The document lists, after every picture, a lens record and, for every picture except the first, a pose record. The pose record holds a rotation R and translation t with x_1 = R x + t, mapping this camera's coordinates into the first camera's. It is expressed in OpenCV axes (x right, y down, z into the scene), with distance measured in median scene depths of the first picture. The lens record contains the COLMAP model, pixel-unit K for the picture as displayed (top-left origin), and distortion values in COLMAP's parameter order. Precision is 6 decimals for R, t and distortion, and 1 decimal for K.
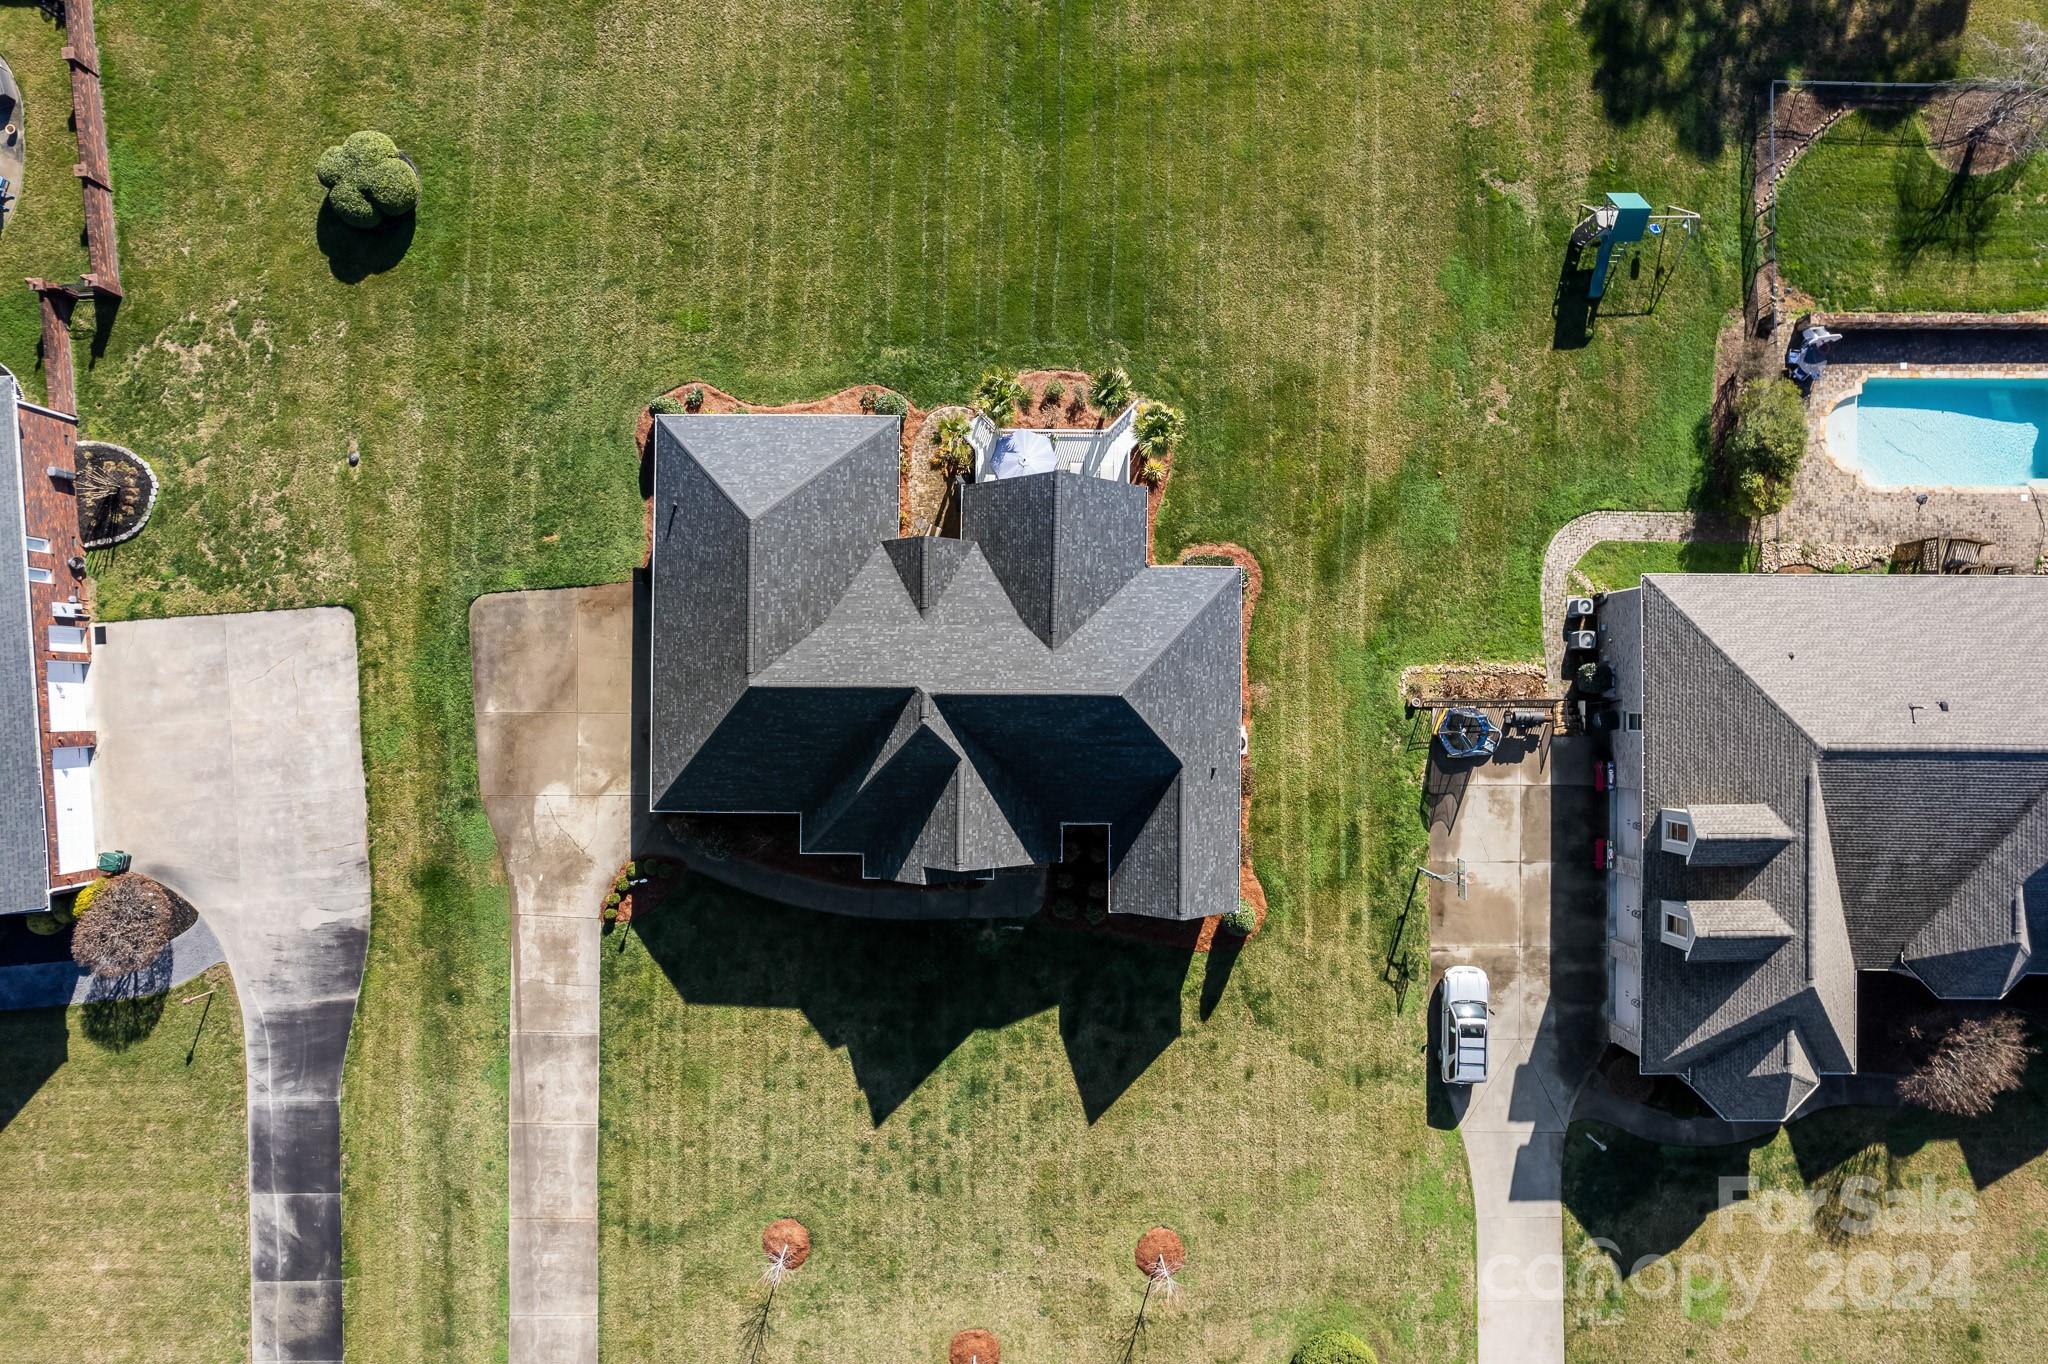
lens RADIAL K [[1304.0, 0, 1024.0], [0, 1304.0, 682.0], [0, 0, 1]] dist [-0.082633, 0.076542]
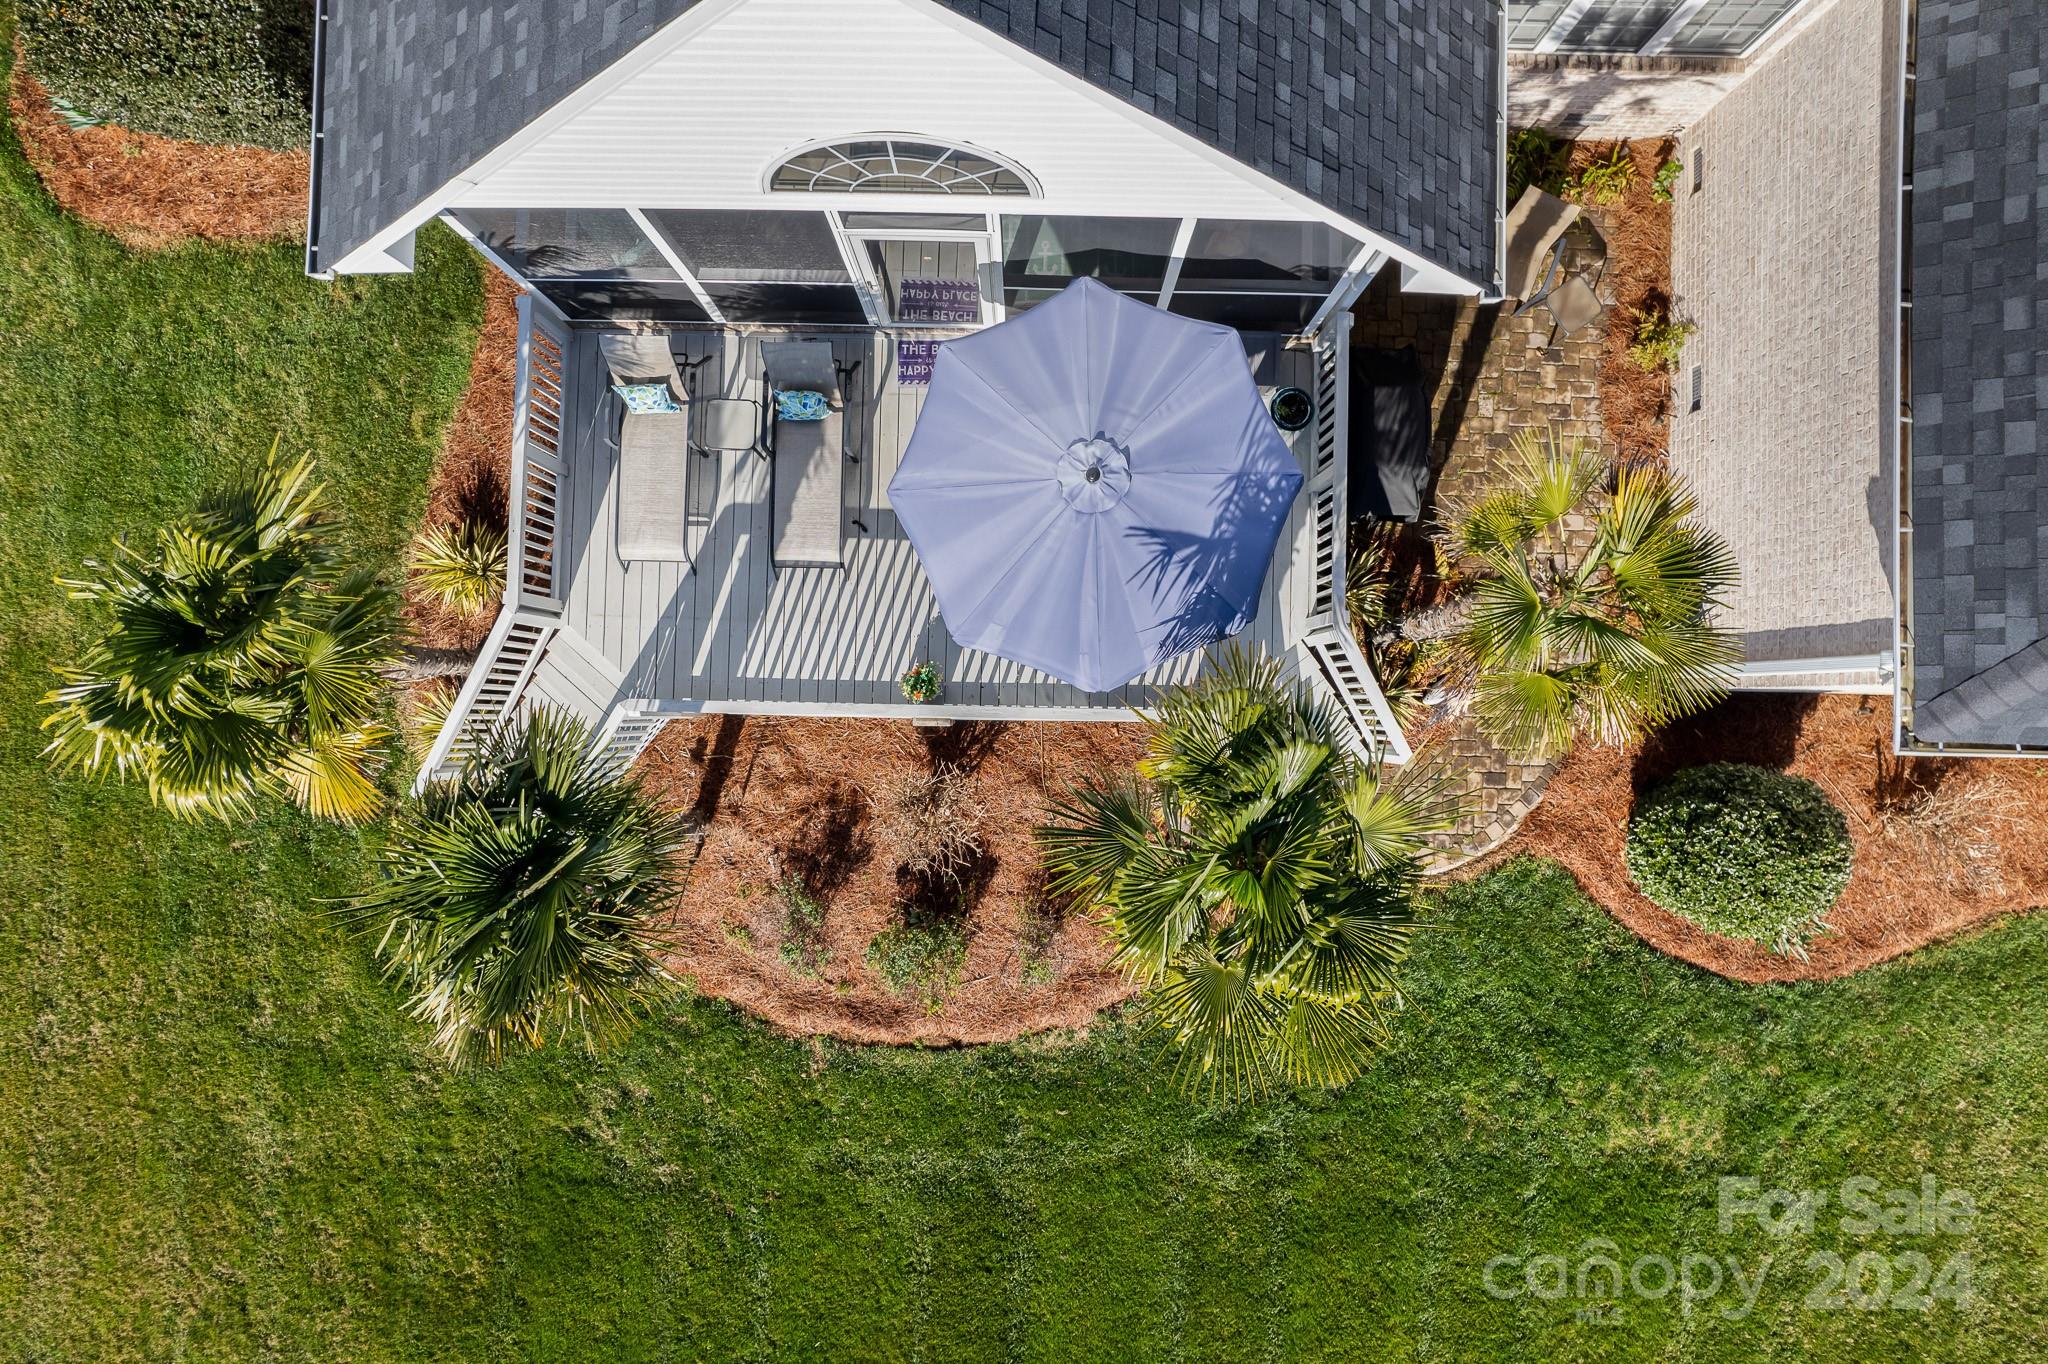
lens RADIAL K [[1304.0, 0, 1024.0], [0, 1304.0, 682.0], [0, 0, 1]] dist [-0.082633, 0.076542]
pose [[-0.999876, -0.014096, -0.006980, 0.009160], [0.013834, -0.999245, 0.036315, -0.188371], [-0.007486, 0.036214, 0.999316, 0.785598]]
